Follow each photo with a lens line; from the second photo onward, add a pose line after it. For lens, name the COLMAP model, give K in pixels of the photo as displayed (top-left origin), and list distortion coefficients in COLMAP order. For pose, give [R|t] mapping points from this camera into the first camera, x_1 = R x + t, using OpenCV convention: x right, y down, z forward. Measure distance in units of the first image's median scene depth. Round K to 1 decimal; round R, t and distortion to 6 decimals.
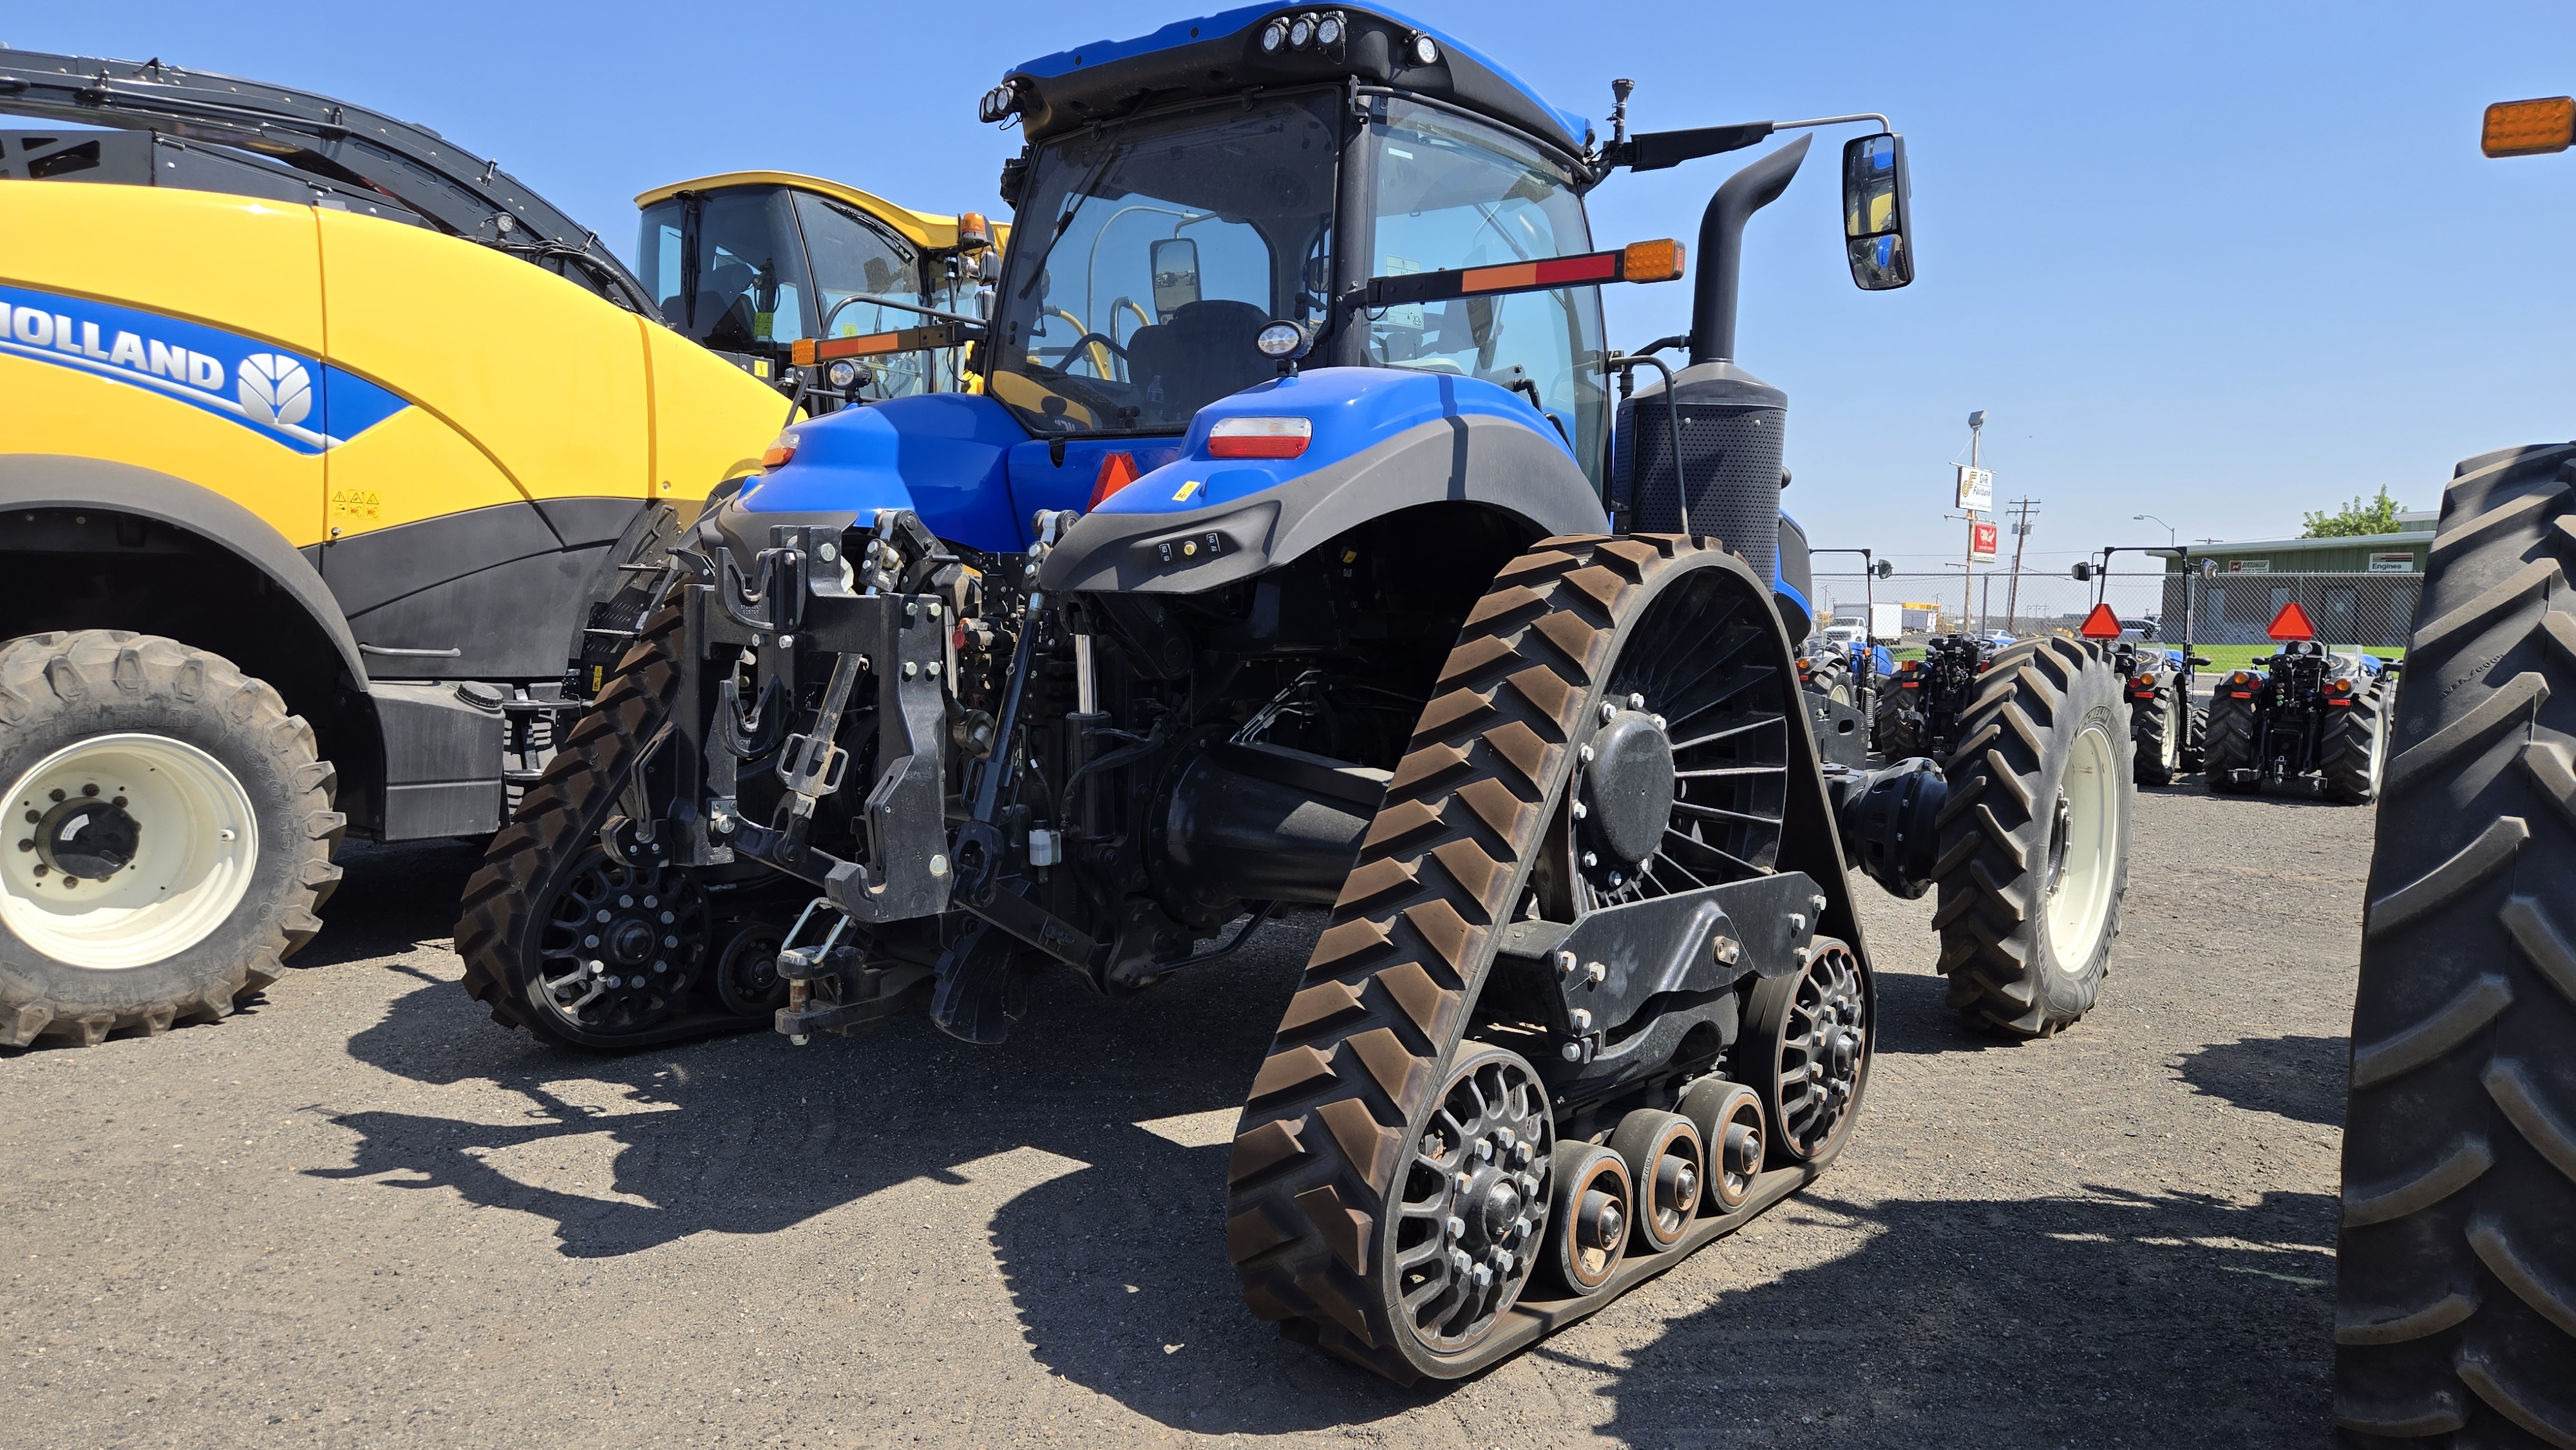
lens RADIAL K [[1690.9, 0, 1290.5], [0, 1690.9, 720.7], [0, 0, 1]] dist [0.072388, -0.060813]
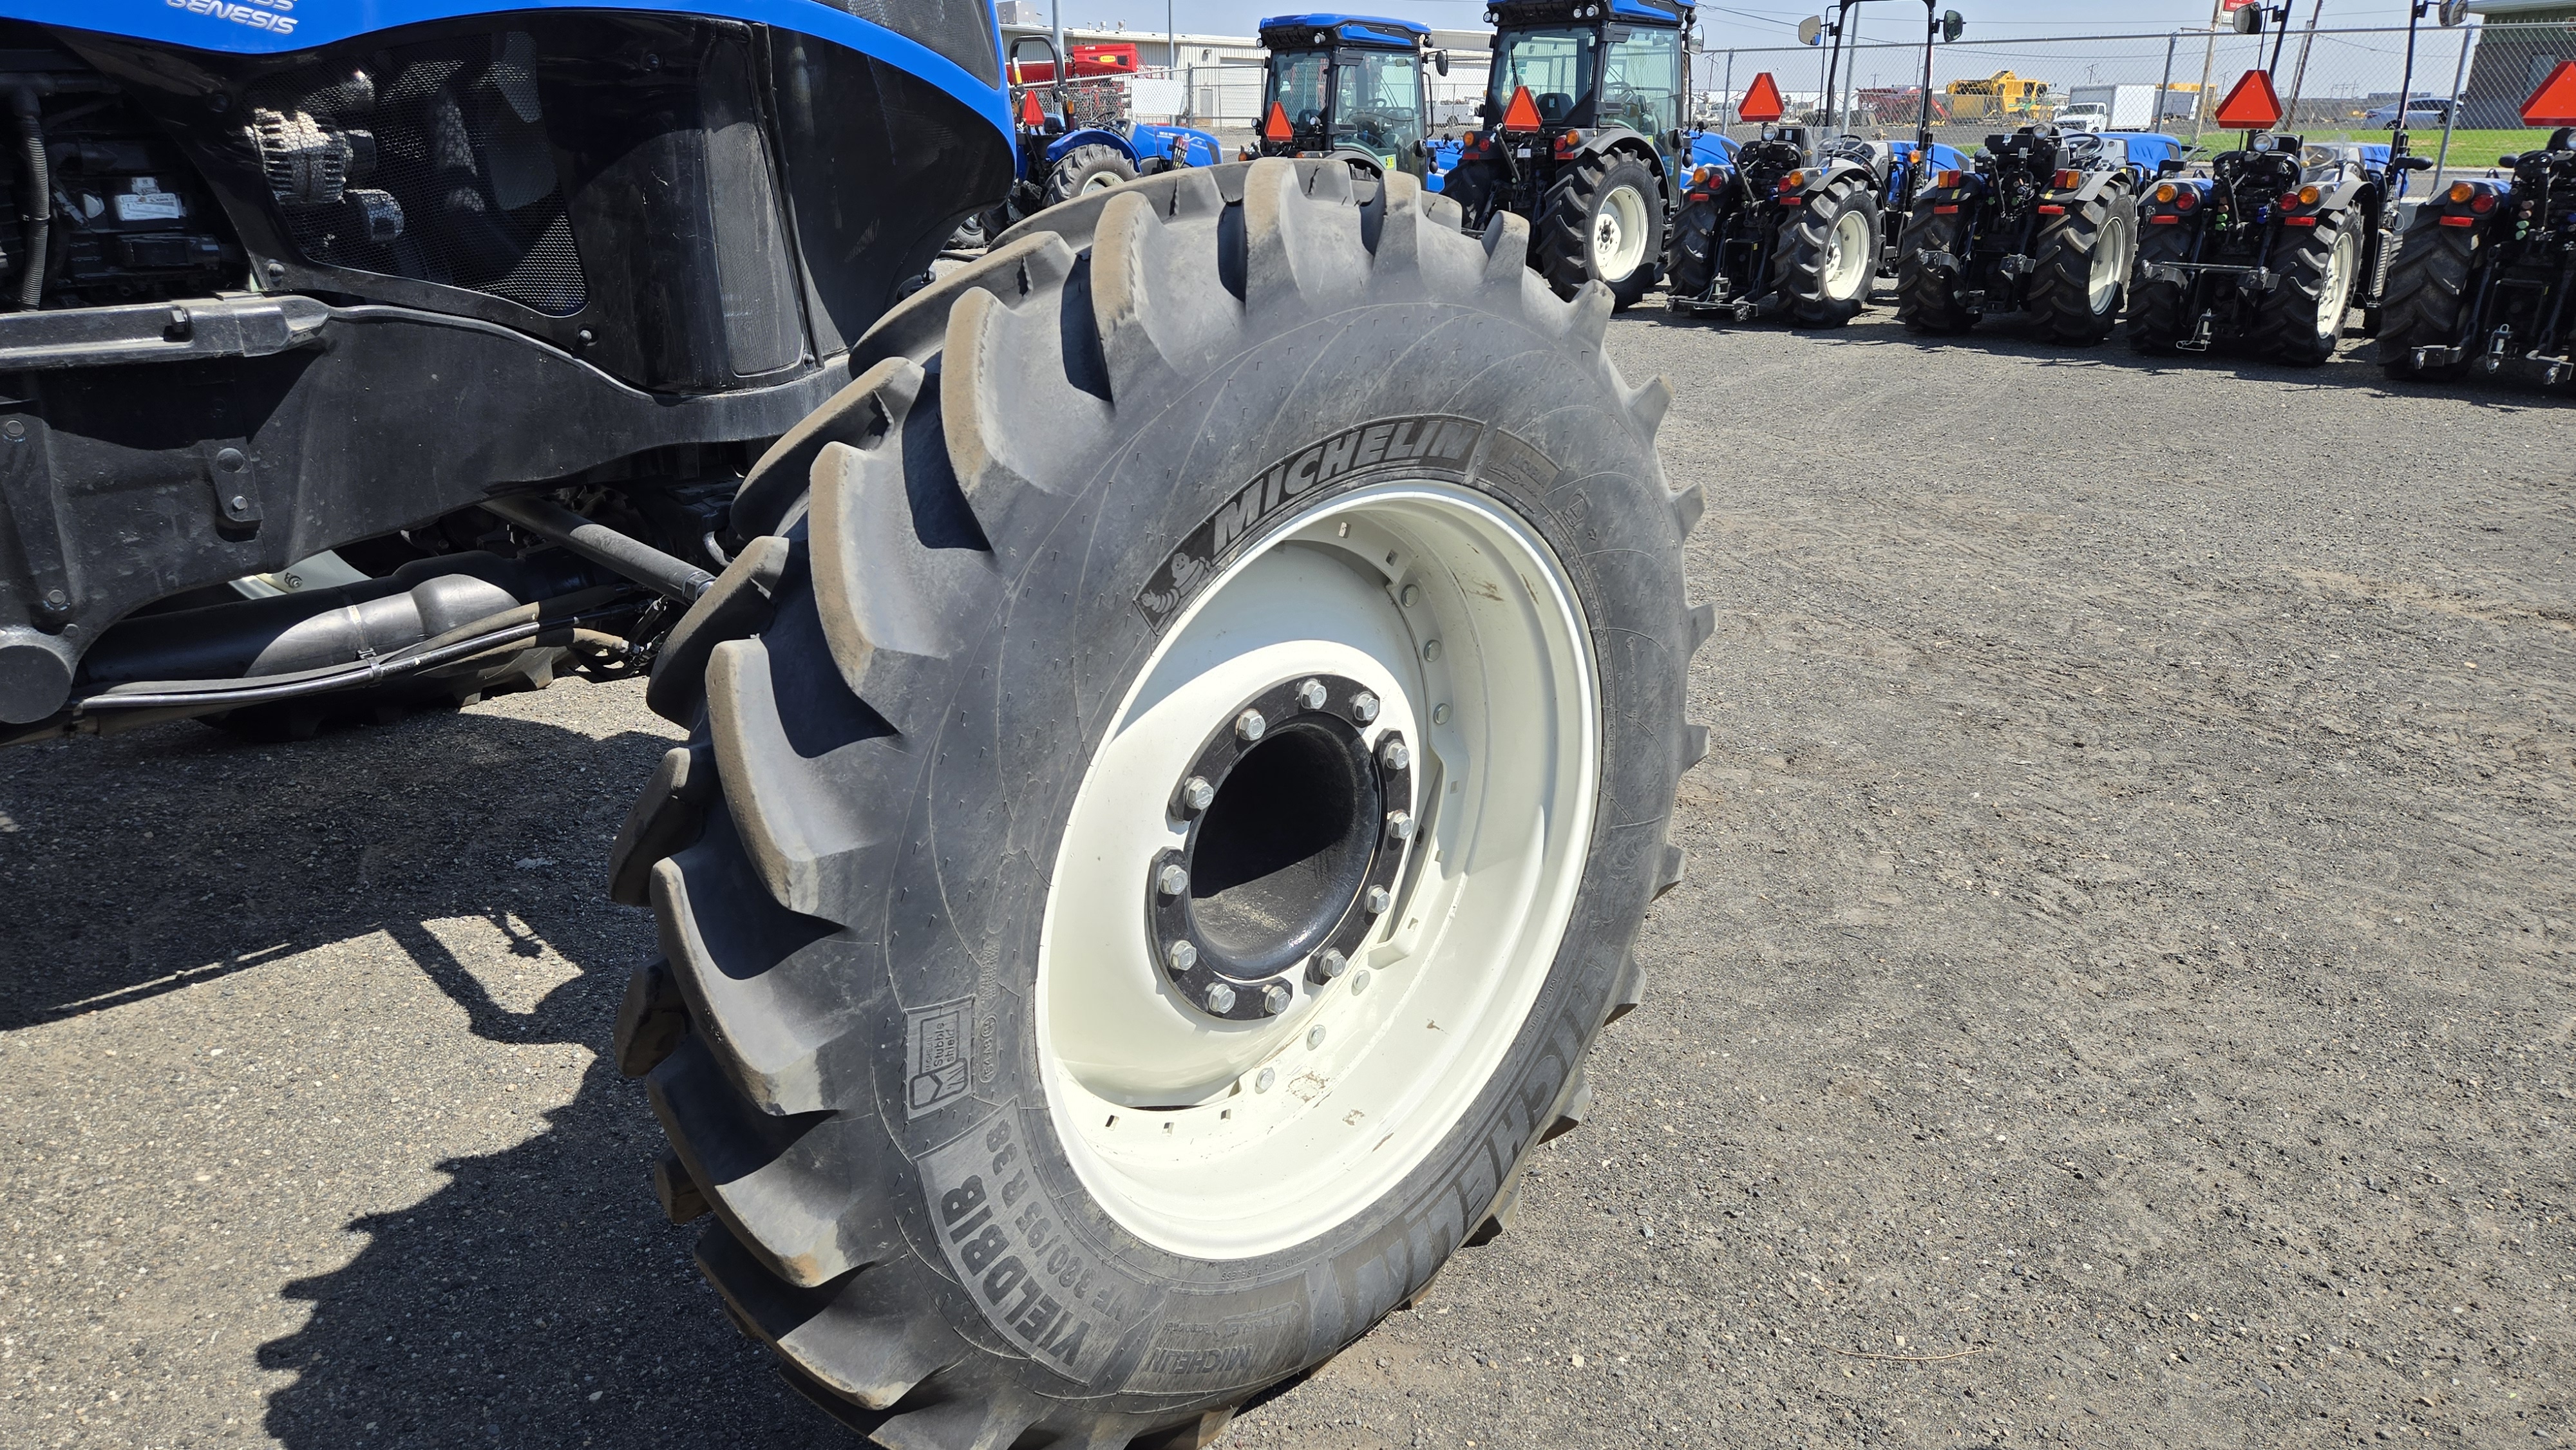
lens RADIAL K [[1690.9, 0, 1287.7], [0, 1690.9, 721.4], [0, 0, 1]] dist [0.072388, -0.060813]
pose [[0.994786, 0.015779, -0.100755, 0.183713], [0.012364, 0.962008, 0.272739, -0.015079], [0.101230, -0.272563, 0.956798, 0.288740]]
